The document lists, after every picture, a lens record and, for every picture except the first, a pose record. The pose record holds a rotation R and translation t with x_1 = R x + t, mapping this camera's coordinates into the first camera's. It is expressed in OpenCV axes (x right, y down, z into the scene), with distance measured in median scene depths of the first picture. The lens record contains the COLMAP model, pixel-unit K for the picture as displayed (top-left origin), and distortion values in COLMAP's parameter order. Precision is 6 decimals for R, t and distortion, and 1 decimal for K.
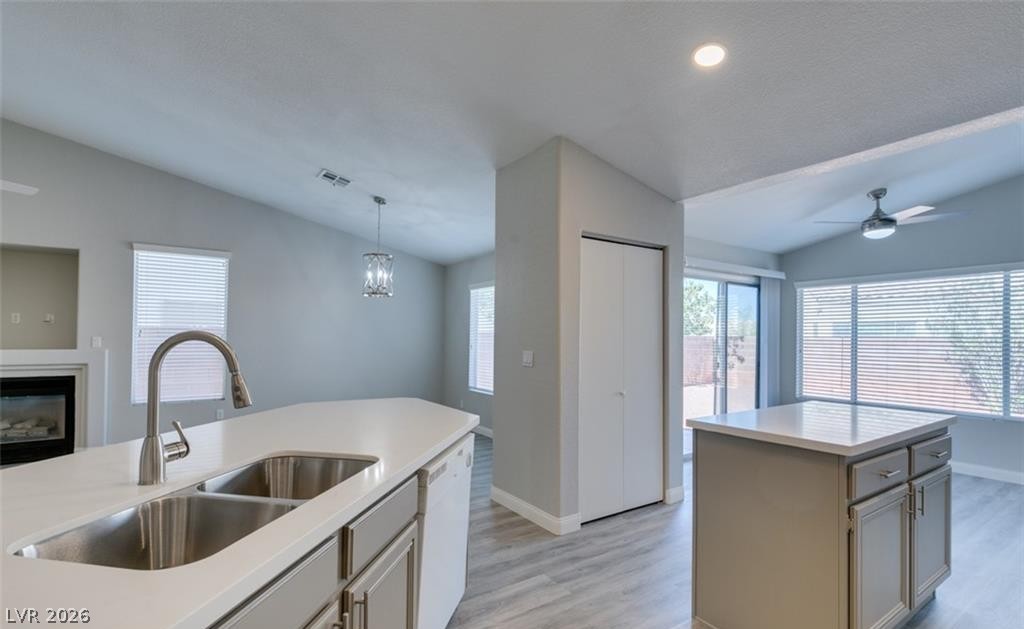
lens RADIAL K [[462.7, 0, 508.5], [0, 462.7, 334.3], [0, 0, 1]] dist [0.002039, 0.000028]
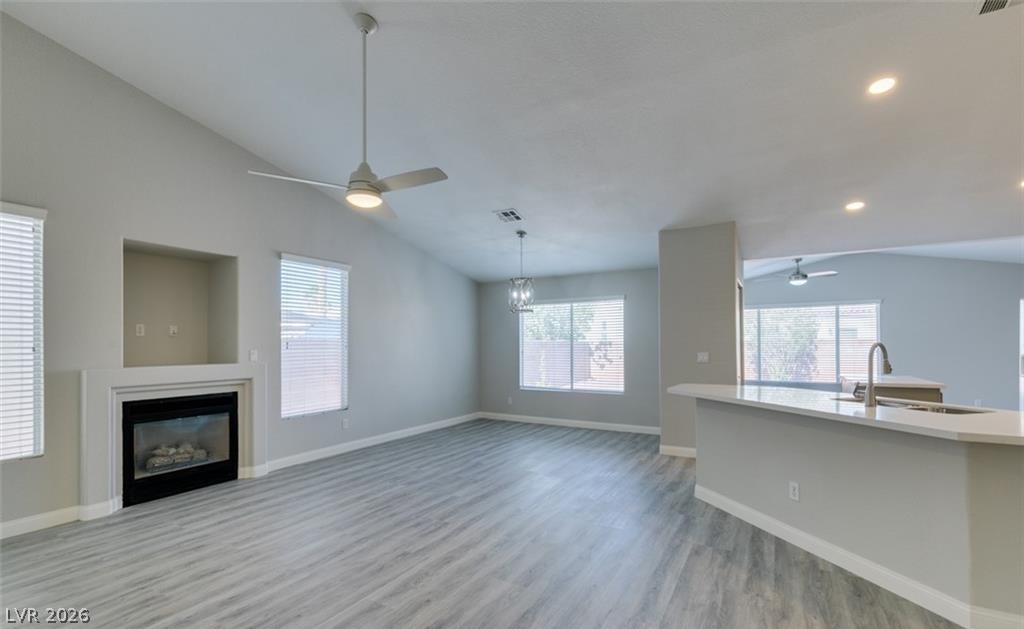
lens RADIAL K [[459.1, 0, 509.5], [0, 459.1, 345.3], [0, 0, 1]] dist [0.000650, -0.001199]
pose [[0.899742, -0.014417, 0.436183, -0.942487], [0.010280, 0.999877, 0.011843, -0.011323], [-0.436300, -0.006171, 0.899780, -0.086552]]
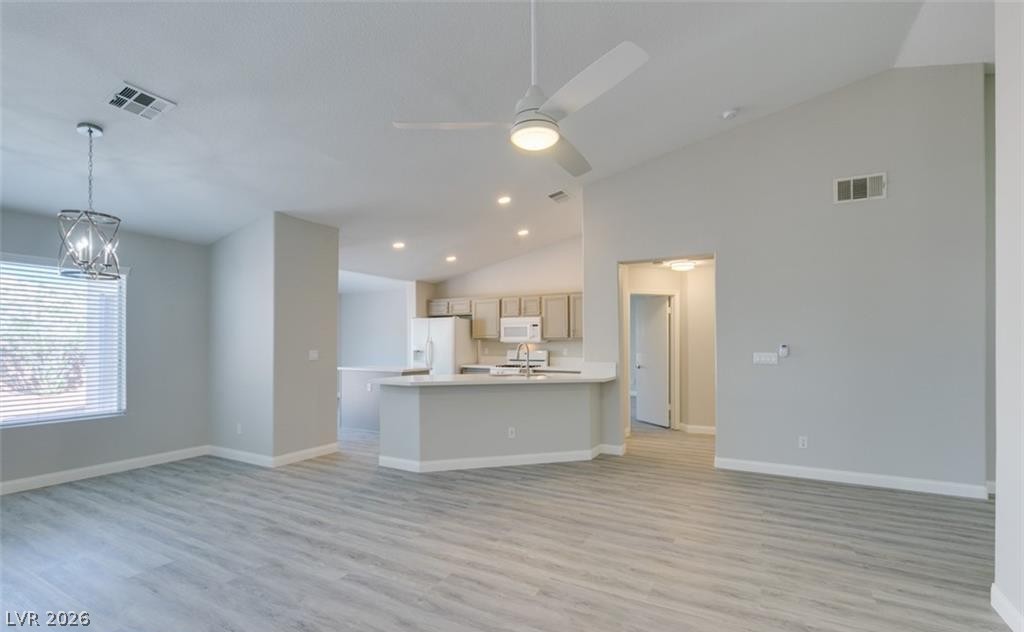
lens RADIAL K [[463.7, 0, 511.4], [0, 463.7, 342.5], [0, 0, 1]] dist [-0.002235, -0.000284]
pose [[-0.459726, -0.009752, 0.888007, -1.264593], [-0.015555, 0.999875, 0.002927, -0.004707], [-0.887925, -0.012468, -0.459820, 0.866224]]
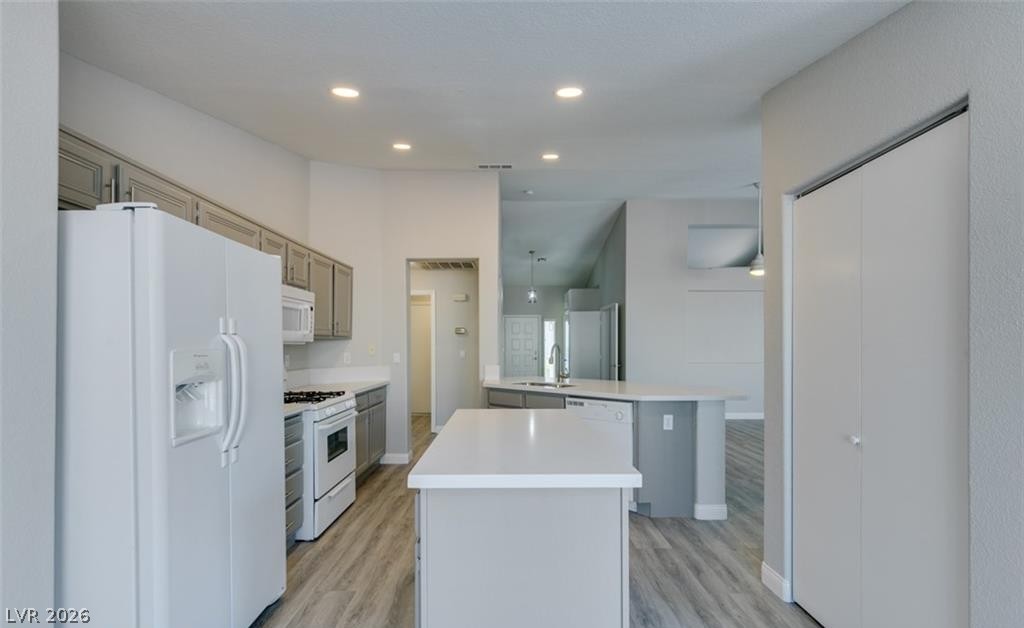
lens RADIAL K [[459.1, 0, 509.5], [0, 459.1, 344.8], [0, 0, 1]] dist [0.000650, -0.001199]
pose [[-0.555403, -0.008553, -0.831537, 0.733114], [0.004647, 0.999900, -0.013389, 0.014663], [0.831568, -0.011301, -0.555307, 0.760910]]
